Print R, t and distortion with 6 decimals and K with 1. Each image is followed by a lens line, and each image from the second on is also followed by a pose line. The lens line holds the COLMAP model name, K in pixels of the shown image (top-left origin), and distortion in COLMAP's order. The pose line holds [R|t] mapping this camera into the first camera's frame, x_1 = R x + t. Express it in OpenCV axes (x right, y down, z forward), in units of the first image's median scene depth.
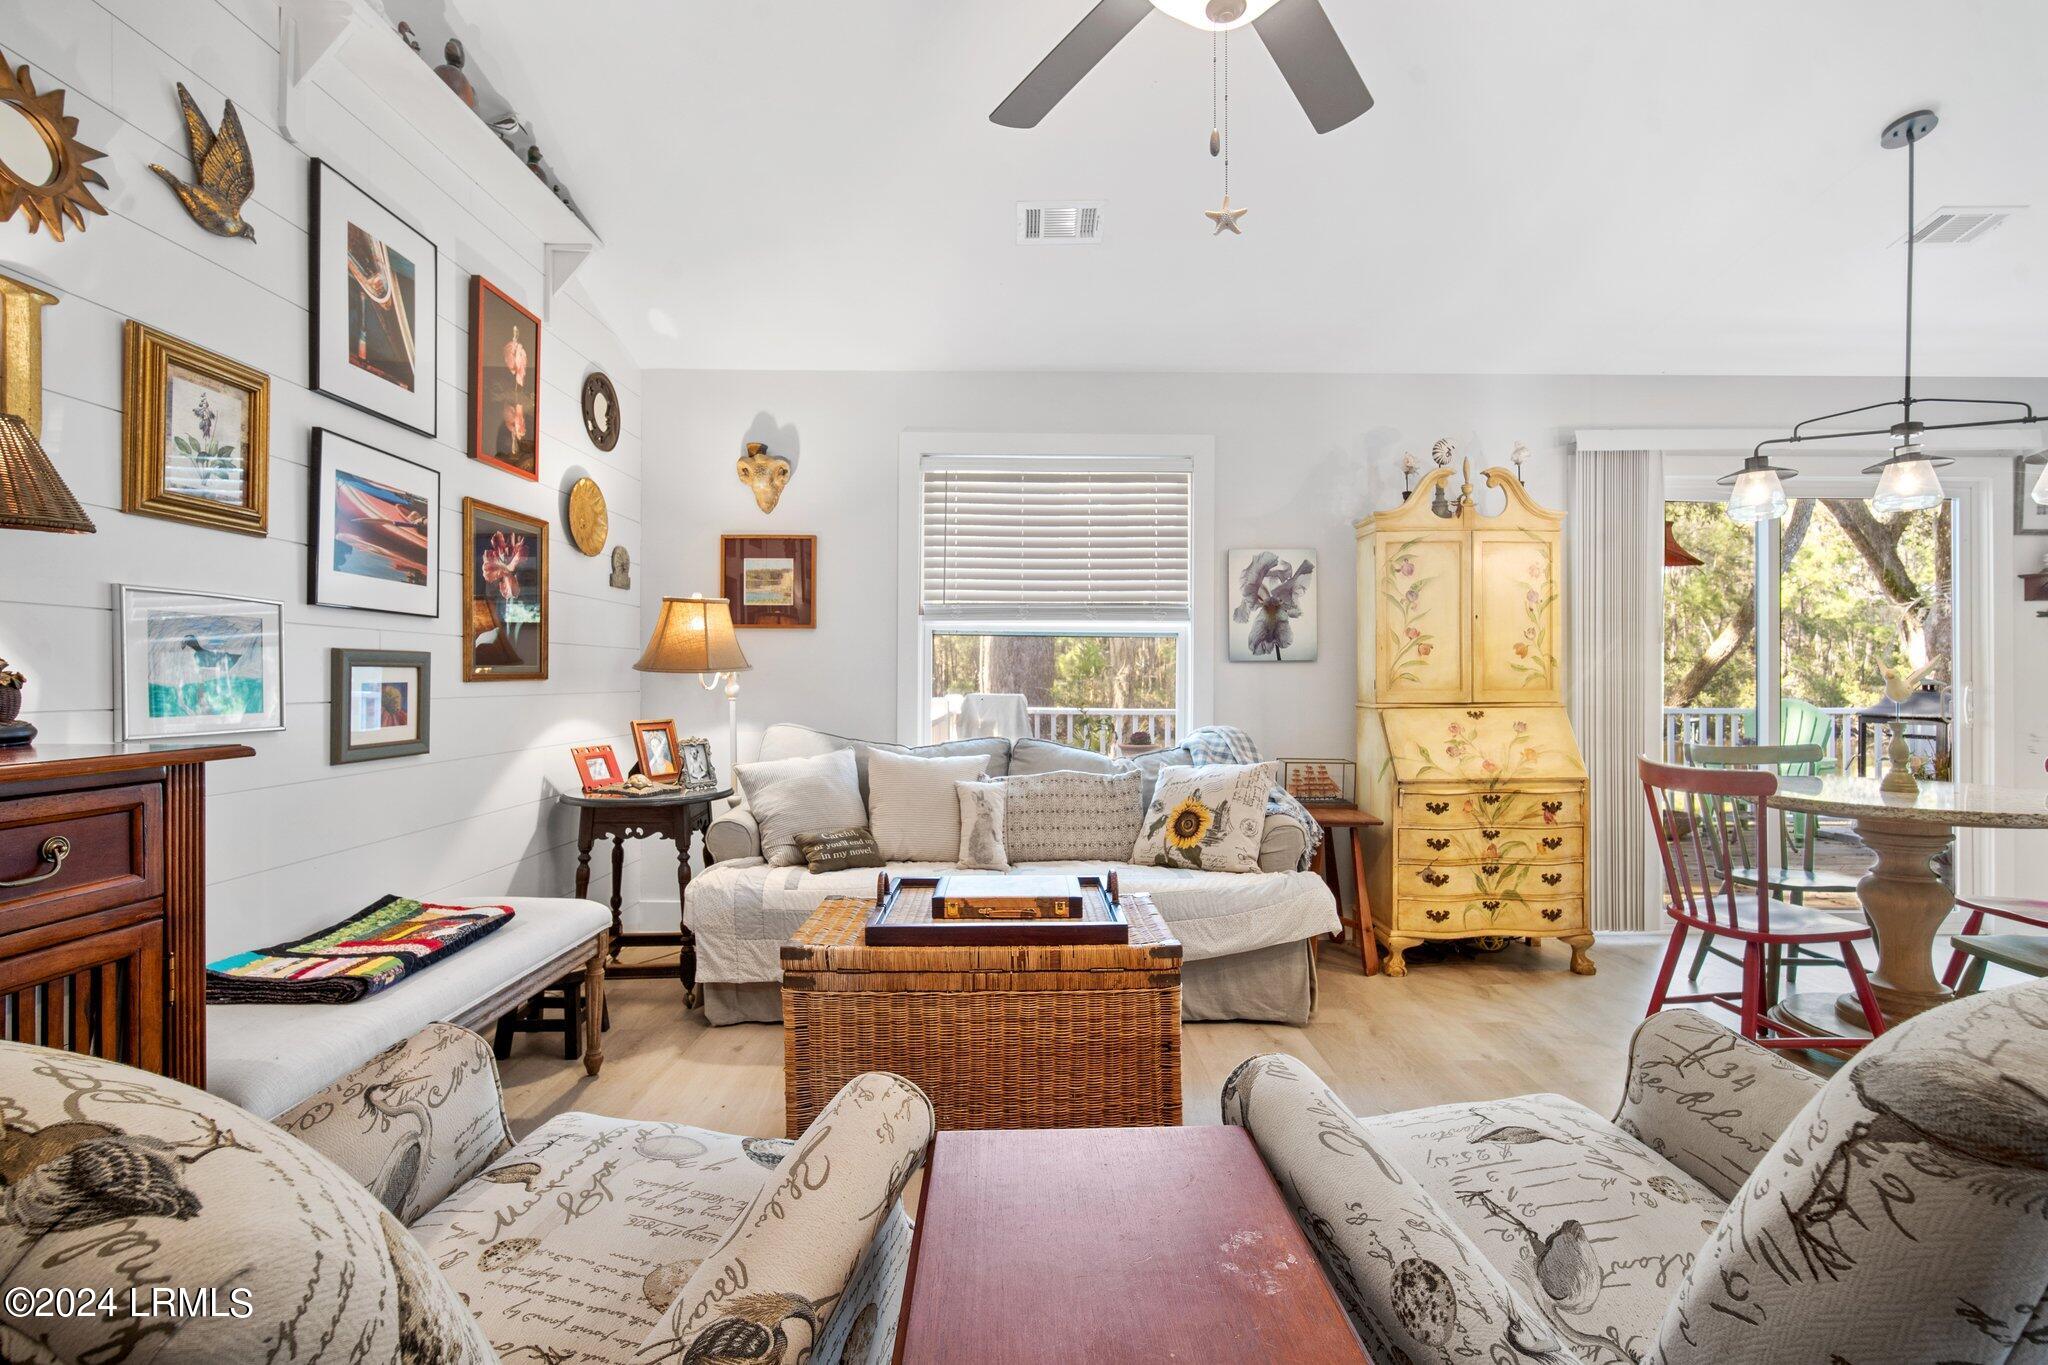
lens RADIAL K [[901.8, 0, 1029.3], [0, 901.8, 676.3], [0, 0, 1]] dist [-0.015955, 0.007081]
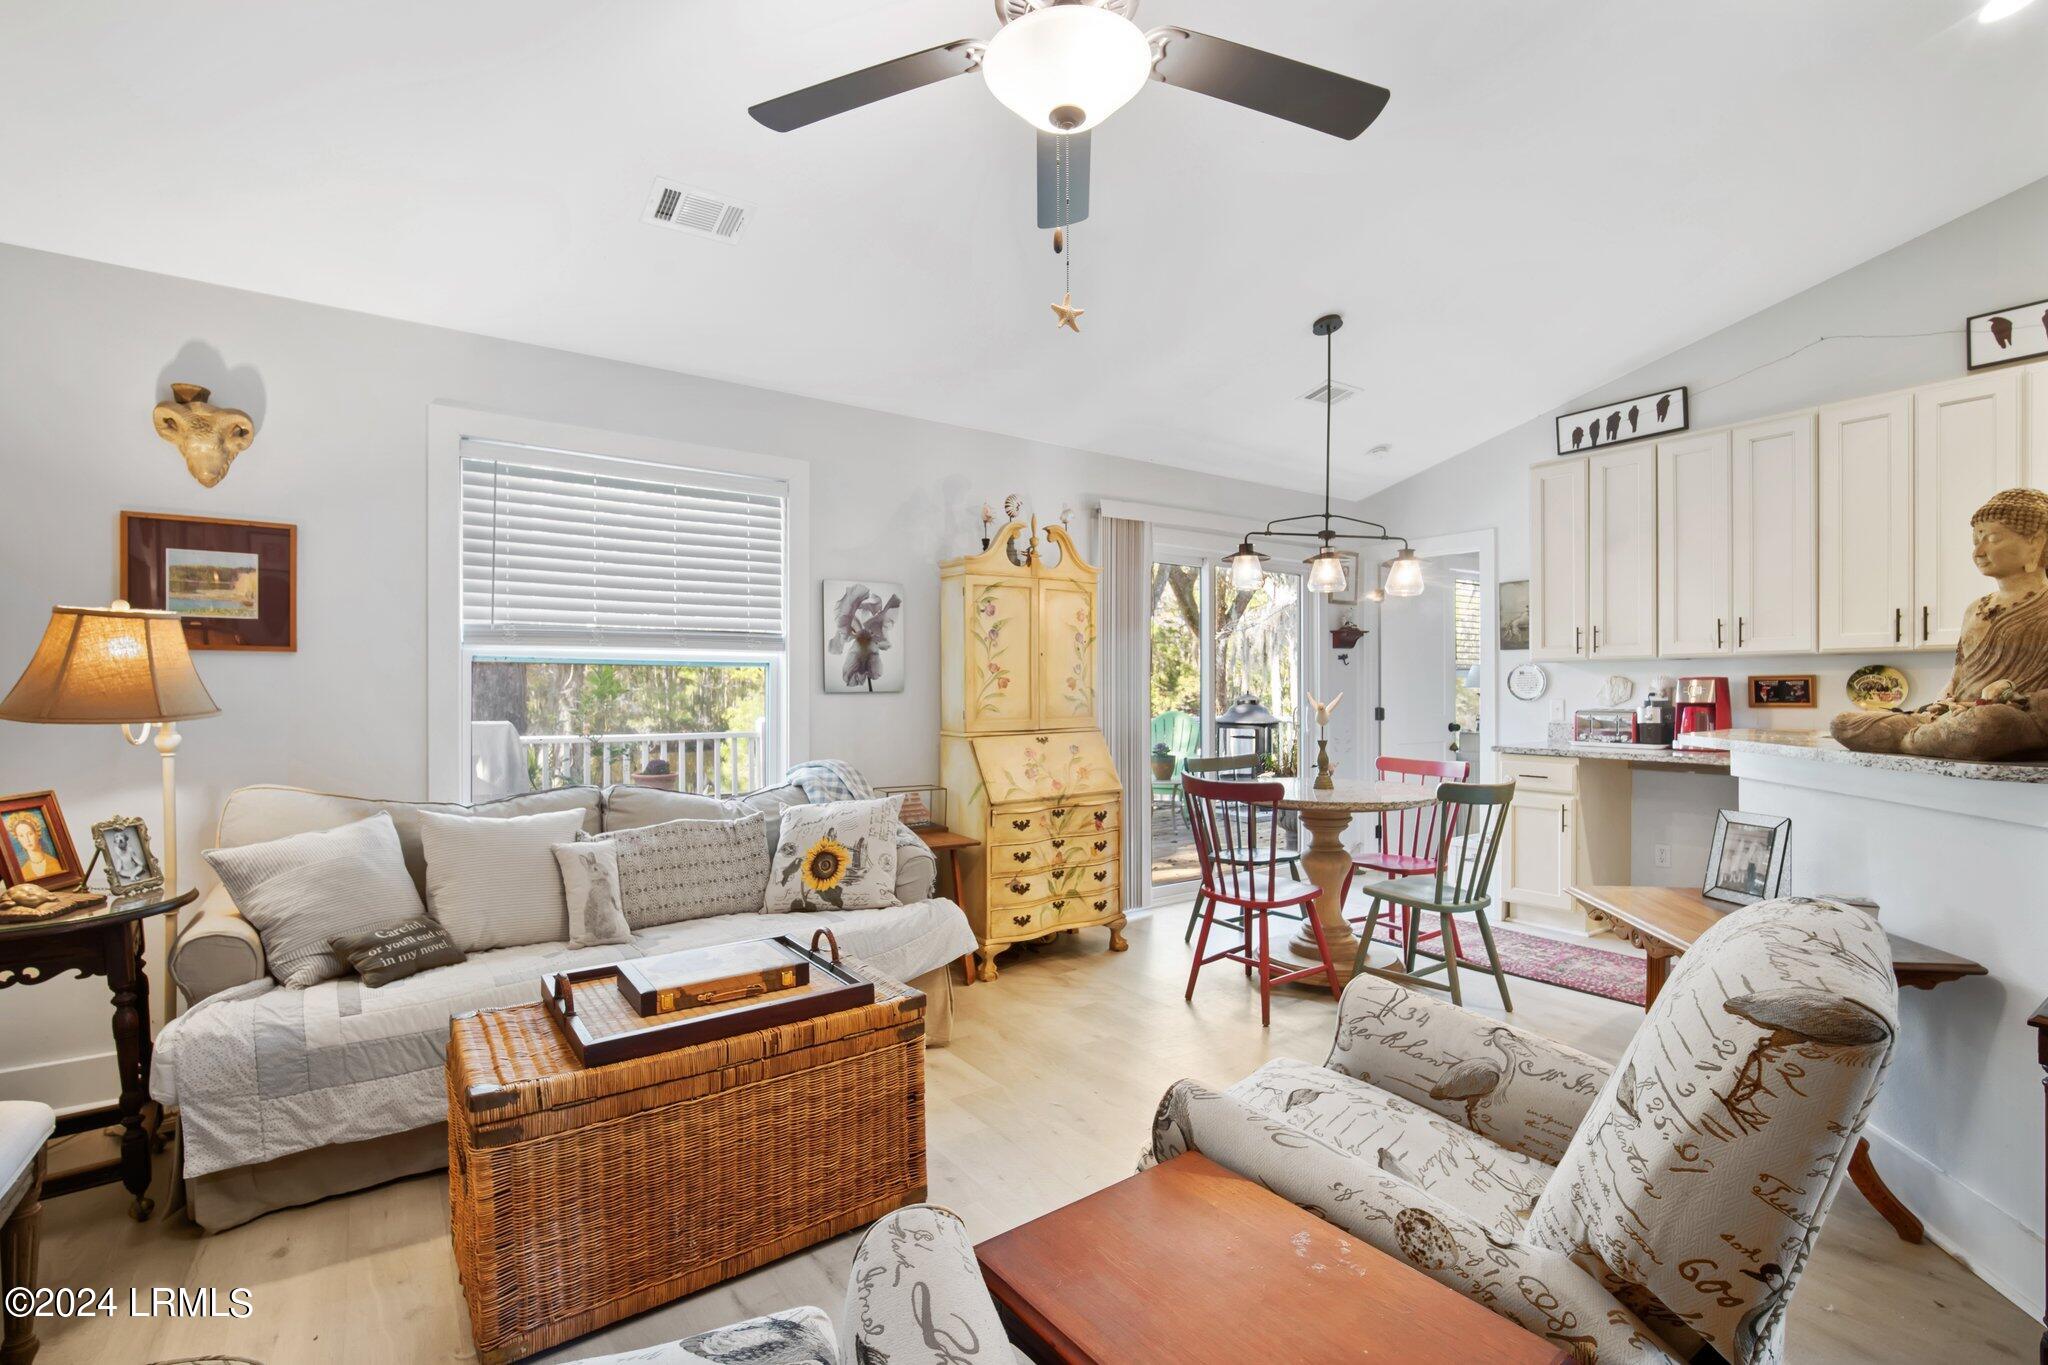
lens RADIAL K [[916.6, 0, 1023.6], [0, 916.6, 690.8], [0, 0, 1]] dist [-0.012524, 0.003365]
pose [[0.820927, -0.004609, 0.571015, -0.203967], [0.000369, 0.999972, 0.007540, -0.031200], [-0.571033, -0.005979, 0.820905, 0.058910]]
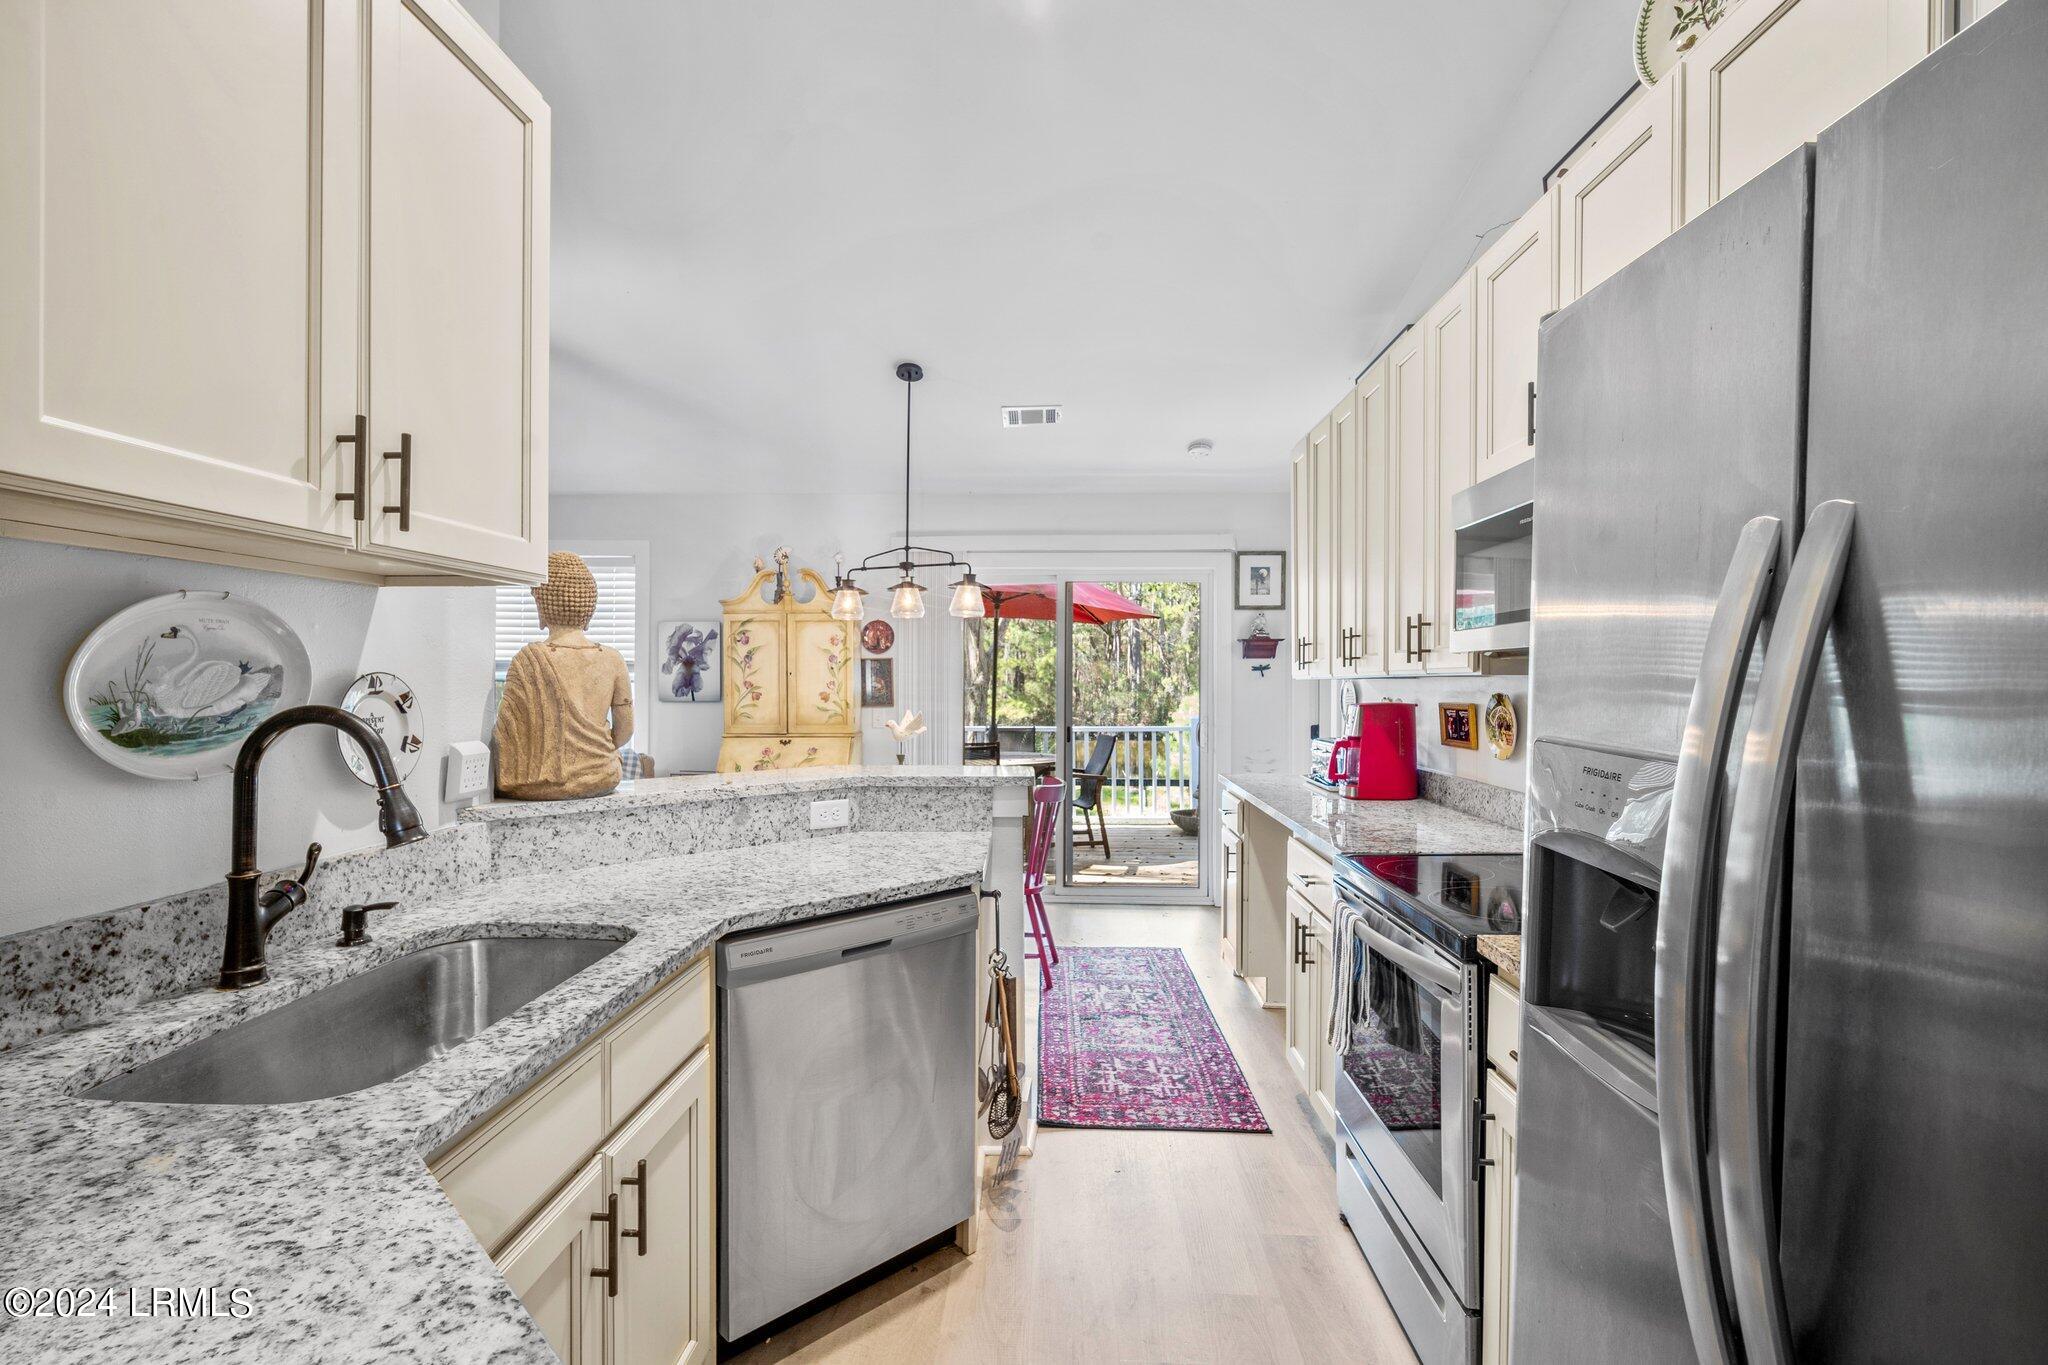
lens RADIAL K [[907.2, 0, 1024.9], [0, 907.2, 674.8], [0, 0, 1]] dist [-0.015178, 0.004578]
pose [[0.998774, 0.002907, -0.049410, 1.020327], [-0.002894, 0.999996, 0.000327, -0.071279], [0.049411, -0.000183, 0.998779, -0.456071]]
